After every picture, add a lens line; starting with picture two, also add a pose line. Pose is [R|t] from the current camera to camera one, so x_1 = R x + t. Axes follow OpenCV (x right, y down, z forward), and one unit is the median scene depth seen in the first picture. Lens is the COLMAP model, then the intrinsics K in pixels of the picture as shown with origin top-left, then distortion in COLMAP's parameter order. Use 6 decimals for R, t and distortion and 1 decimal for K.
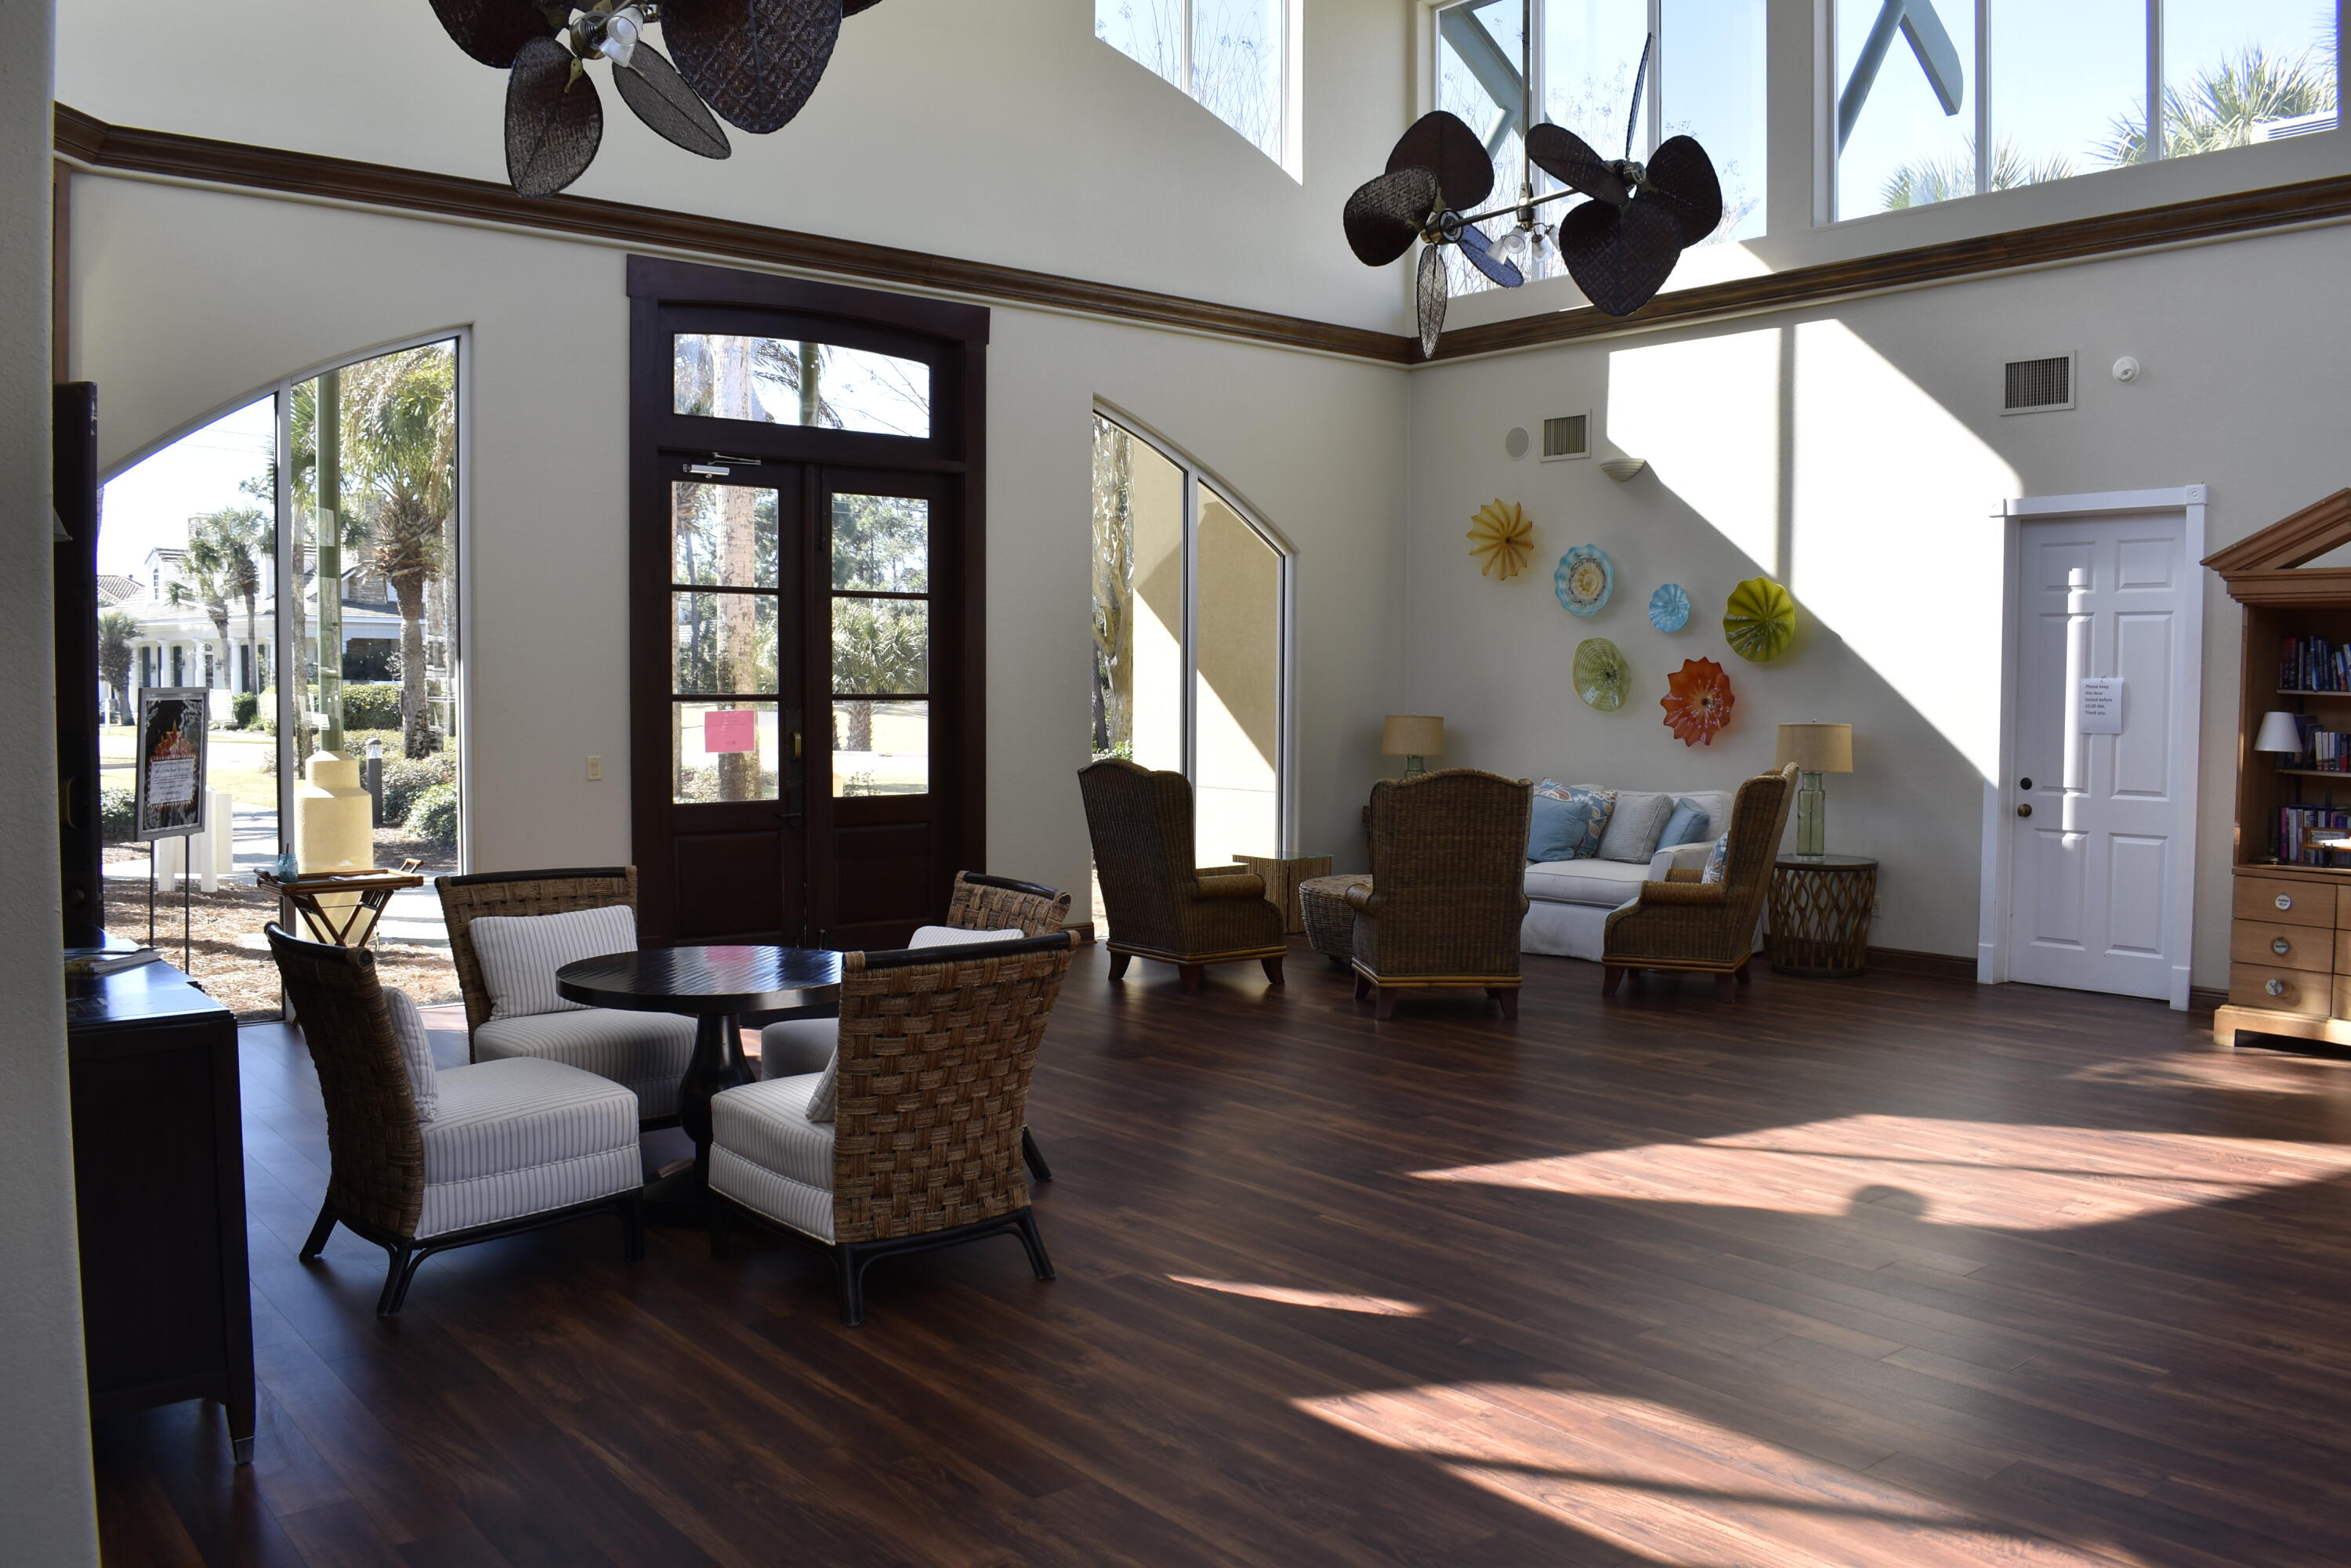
lens RADIAL K [[1839.2, 0, 1177.3], [0, 1839.2, 774.9], [0, 0, 1]] dist [-0.099054, 0.019261]
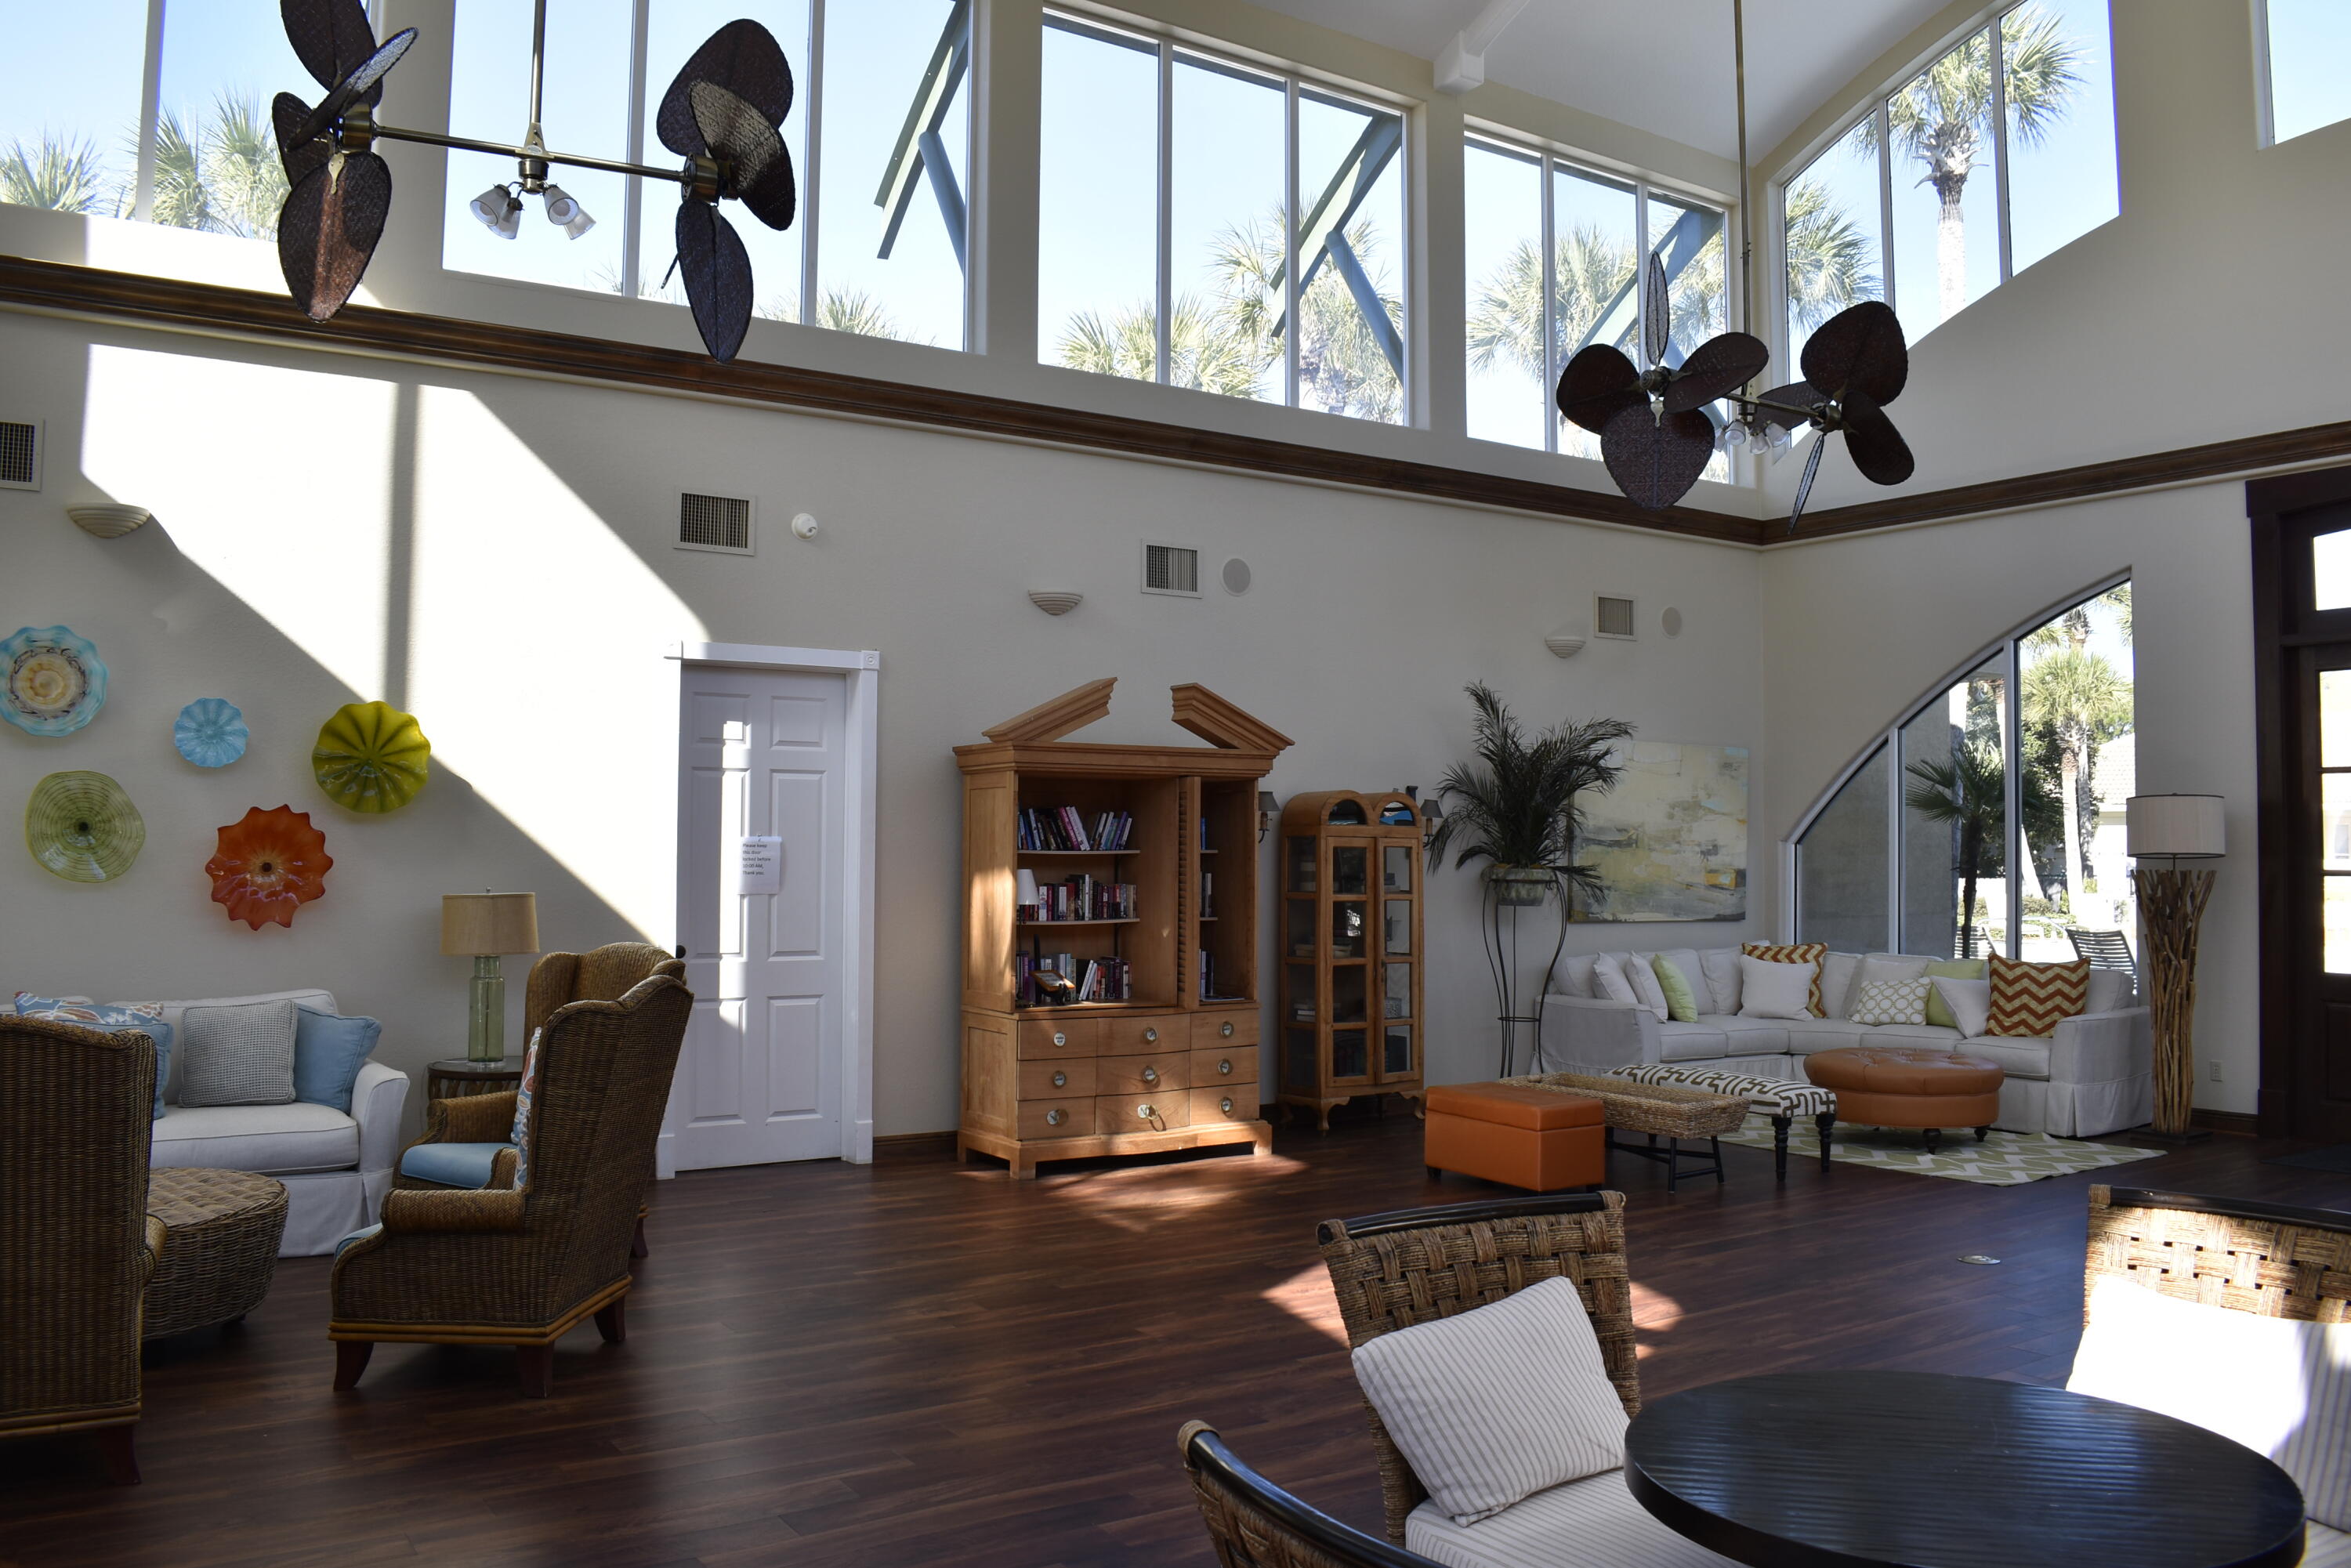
lens RADIAL K [[1839.2, 0, 1177.3], [0, 1839.2, 774.9], [0, 0, 1]] dist [-0.099054, 0.019261]
pose [[0.111482, 0.037581, 0.993056, -0.387197], [0.045946, 0.998021, -0.042927, -0.030593], [-0.992704, 0.050413, 0.109534, 0.587973]]
